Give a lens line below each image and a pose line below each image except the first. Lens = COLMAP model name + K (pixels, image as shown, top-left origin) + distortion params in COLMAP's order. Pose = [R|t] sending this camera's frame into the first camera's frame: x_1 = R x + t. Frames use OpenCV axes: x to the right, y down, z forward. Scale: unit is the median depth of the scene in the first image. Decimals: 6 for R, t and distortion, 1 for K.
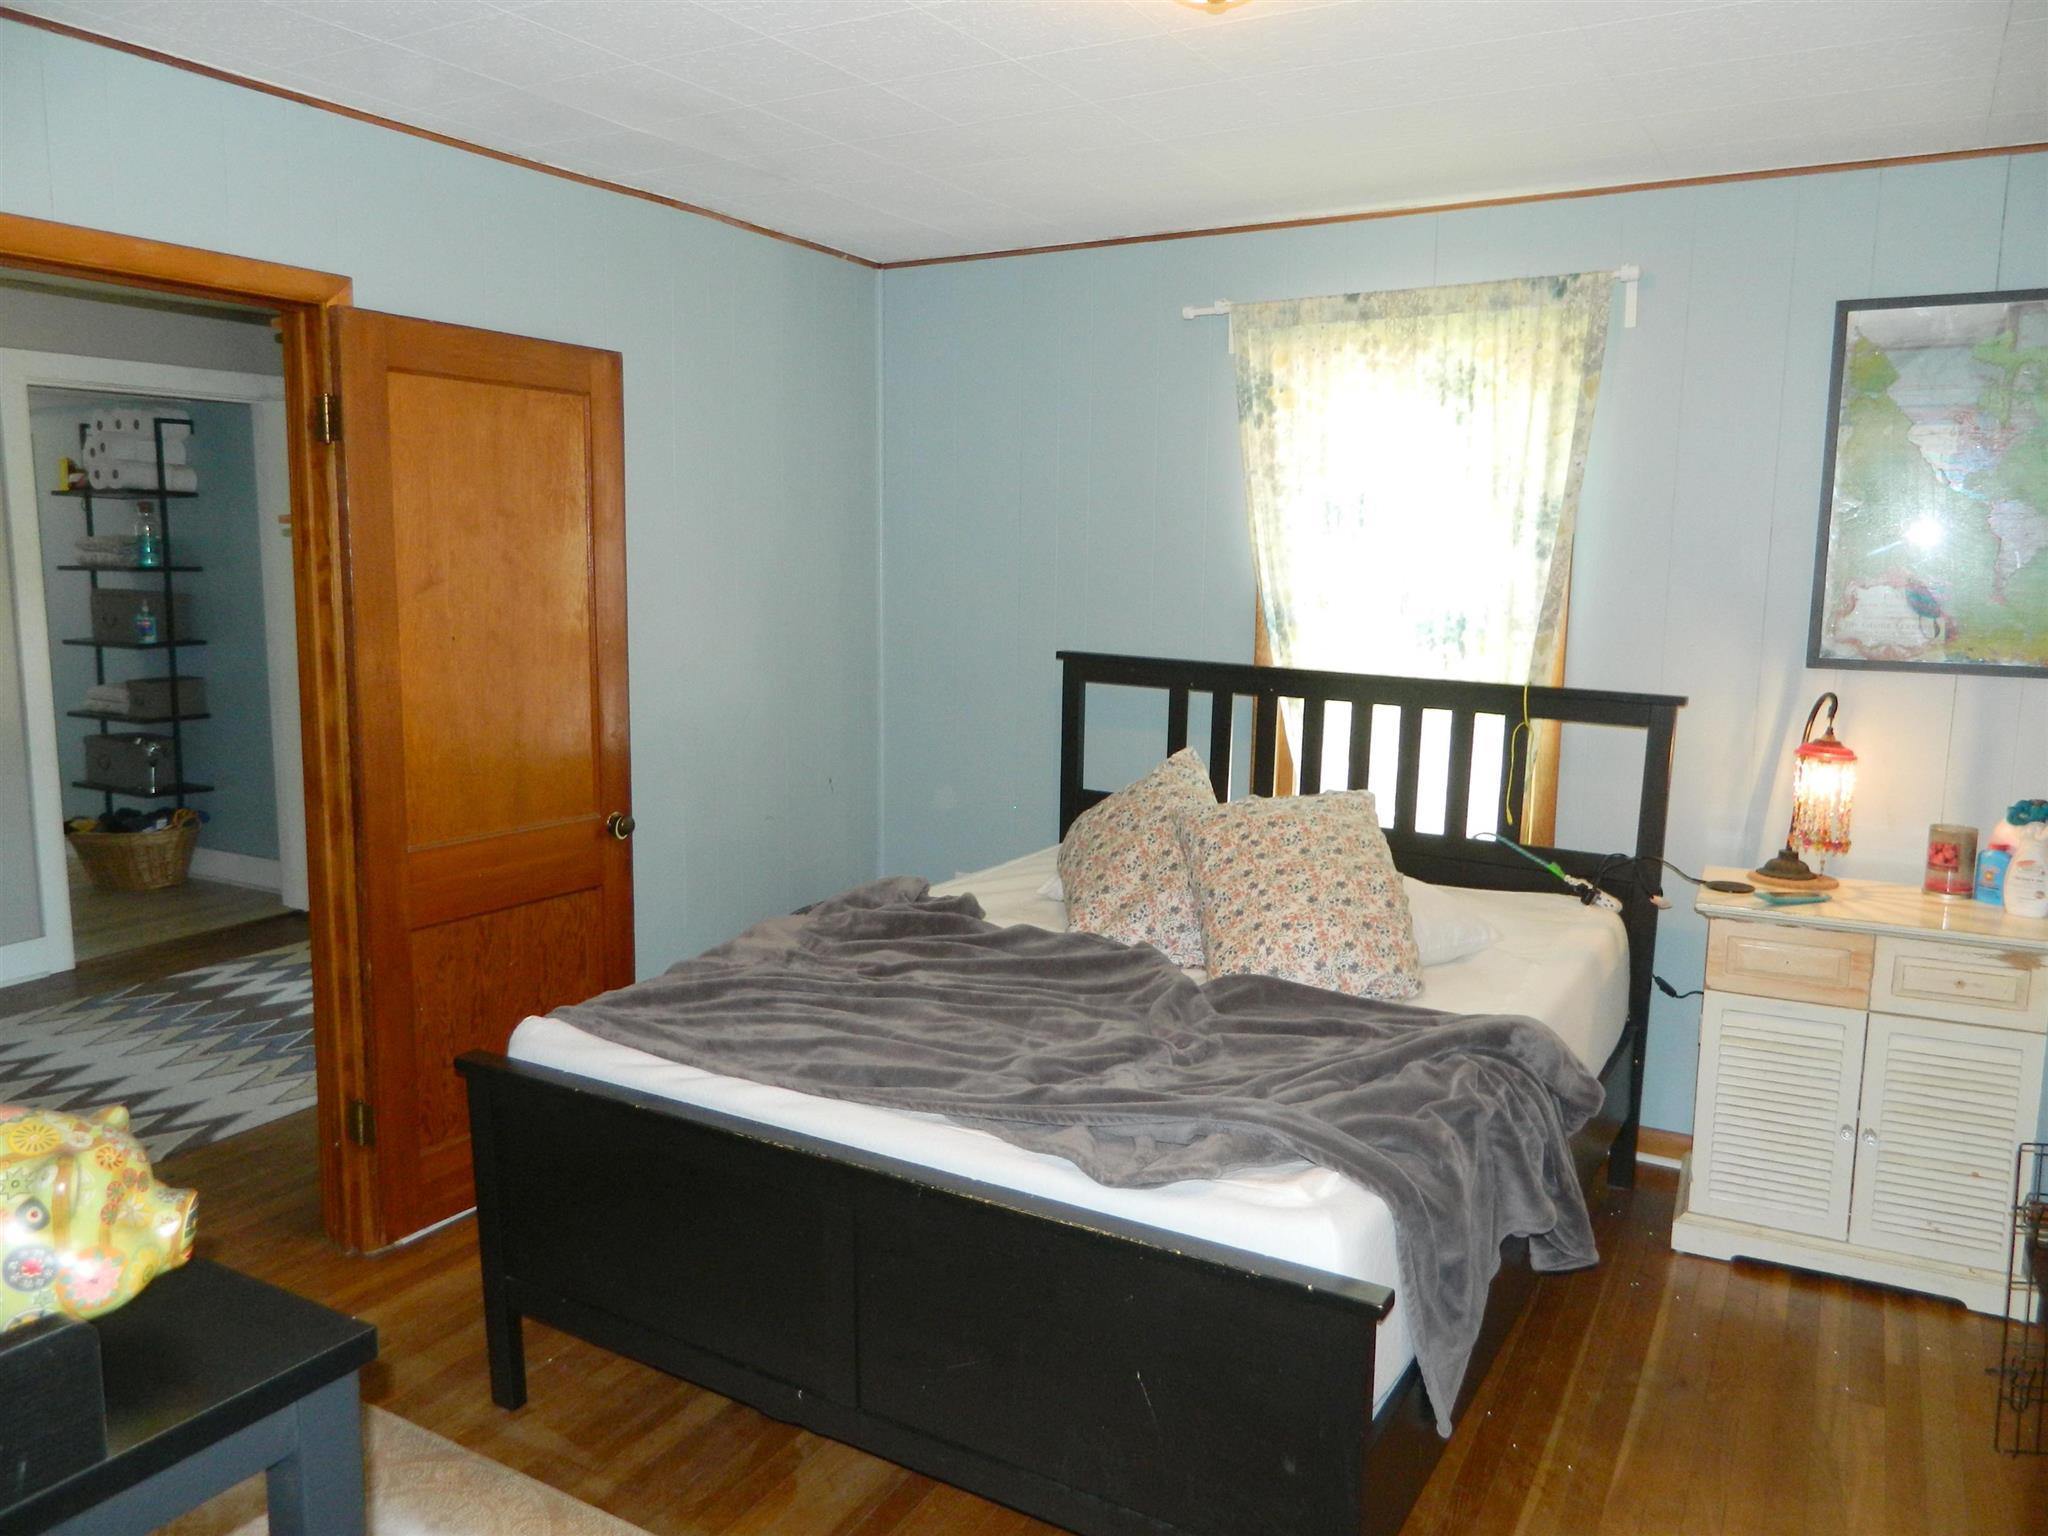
lens RADIAL K [[1539.4, 0, 1012.2], [0, 1539.4, 772.0], [0, 0, 1]] dist [0.005400, 0.006068]
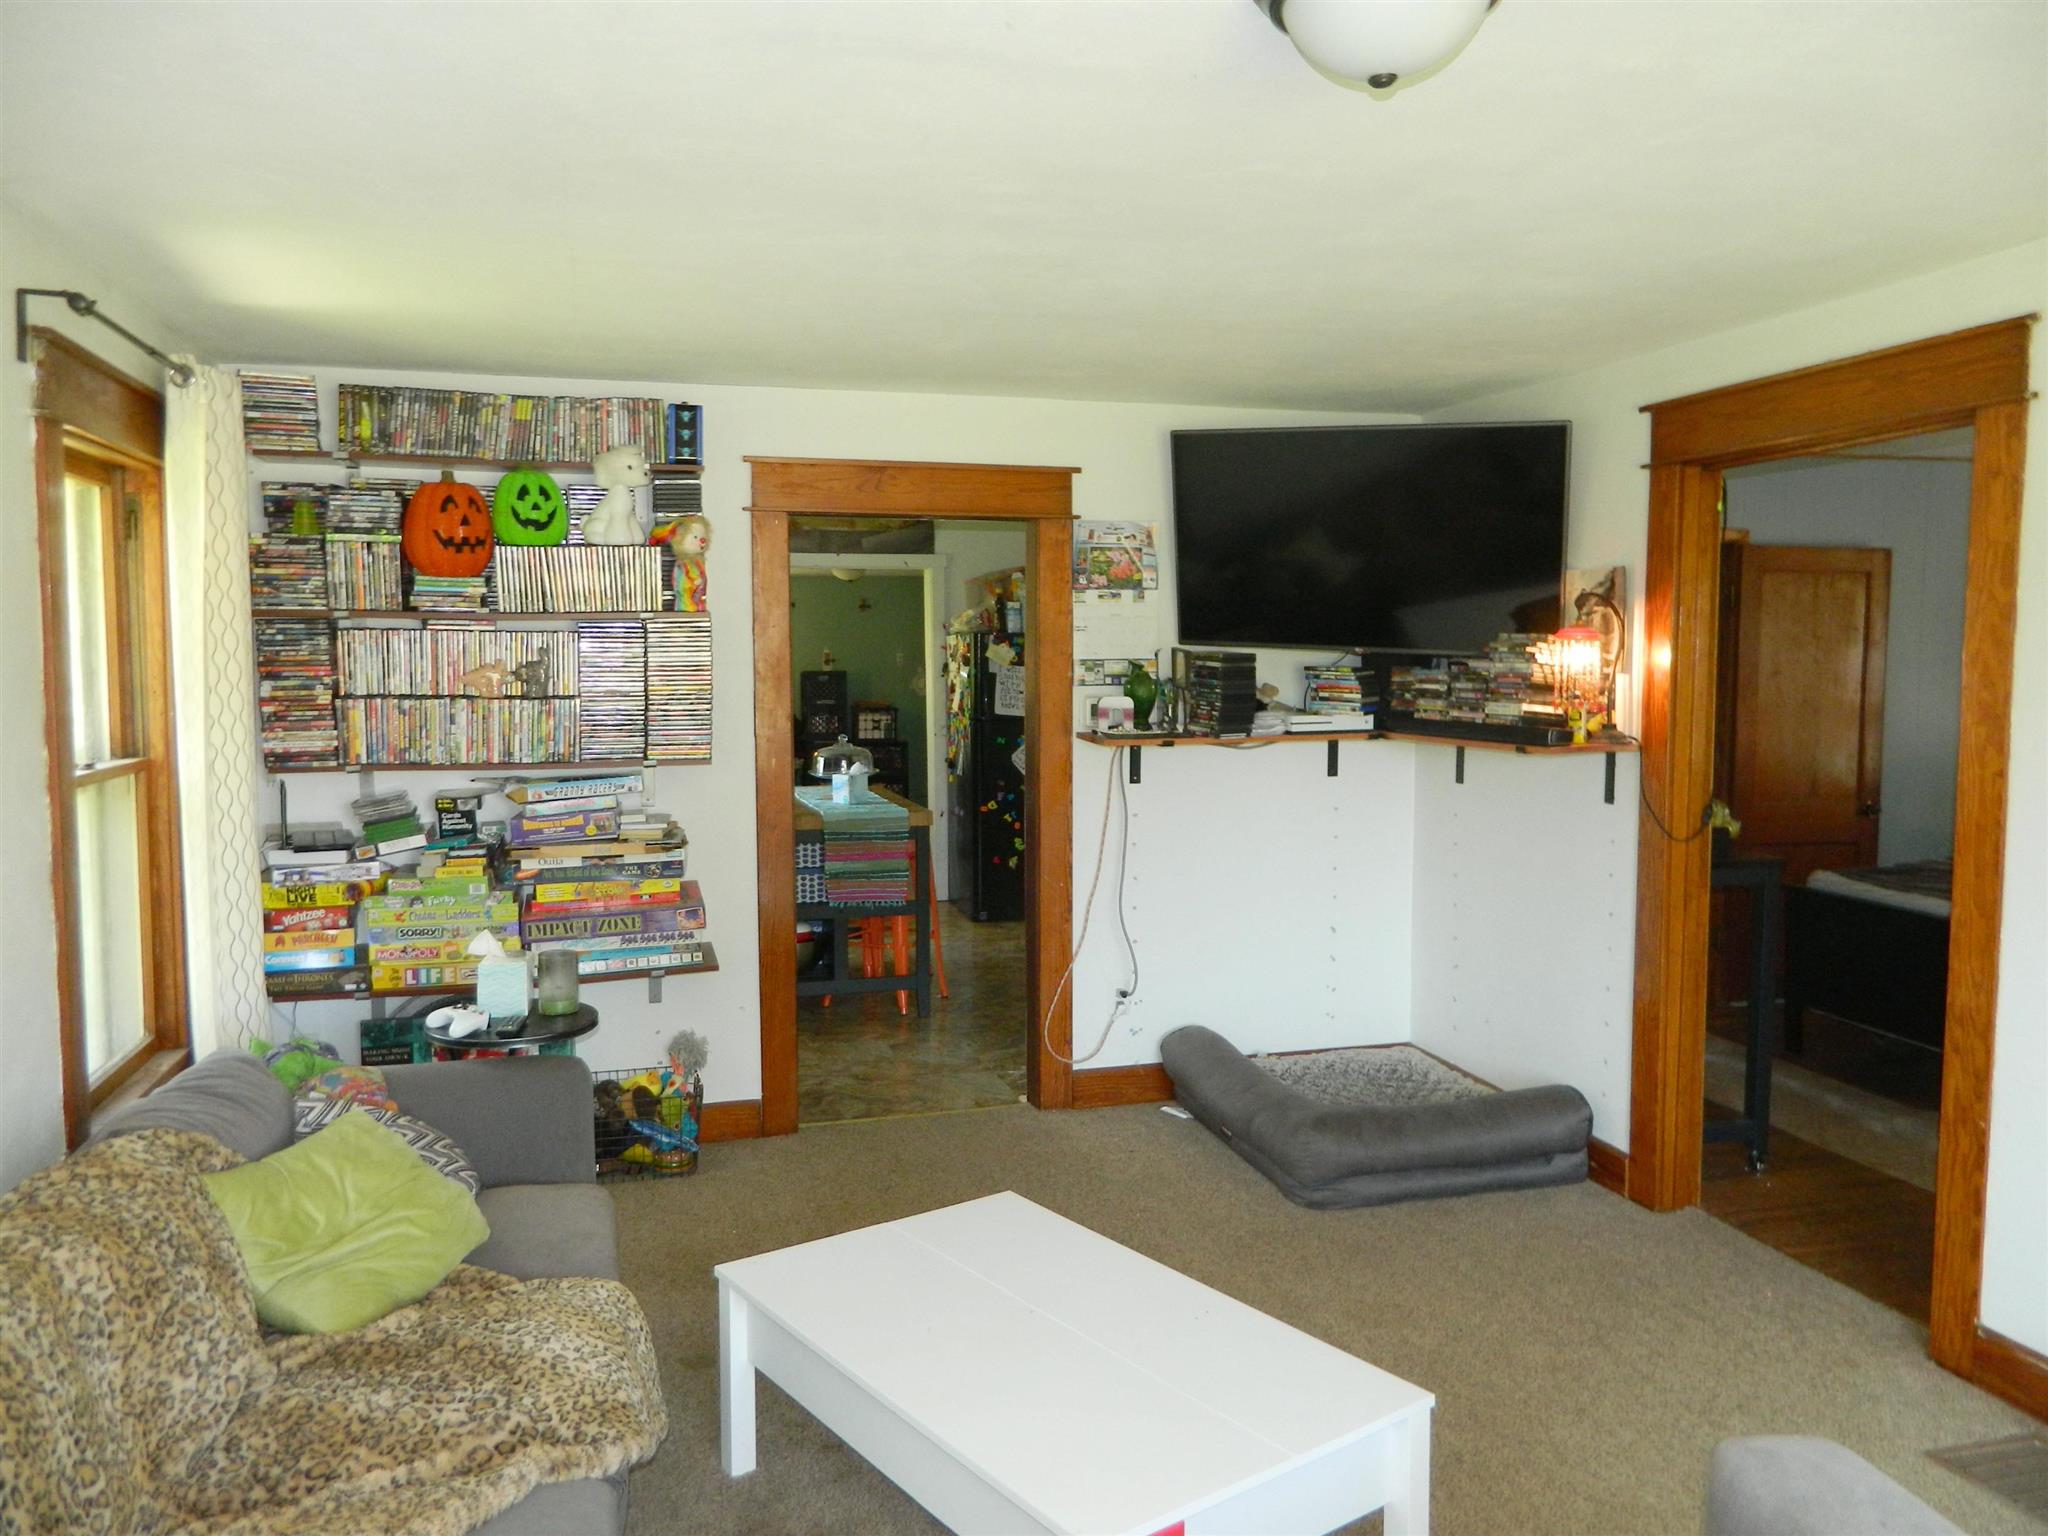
lens RADIAL K [[1539.4, 0, 1003.4], [0, 1539.4, 761.0], [0, 0, 1]] dist [0.005400, 0.006068]
pose [[0.719654, 0.037049, -0.693344, 0.272508], [-0.098283, 0.993956, -0.048900, 0.174517], [0.687342, 0.103335, 0.718946, -1.036978]]
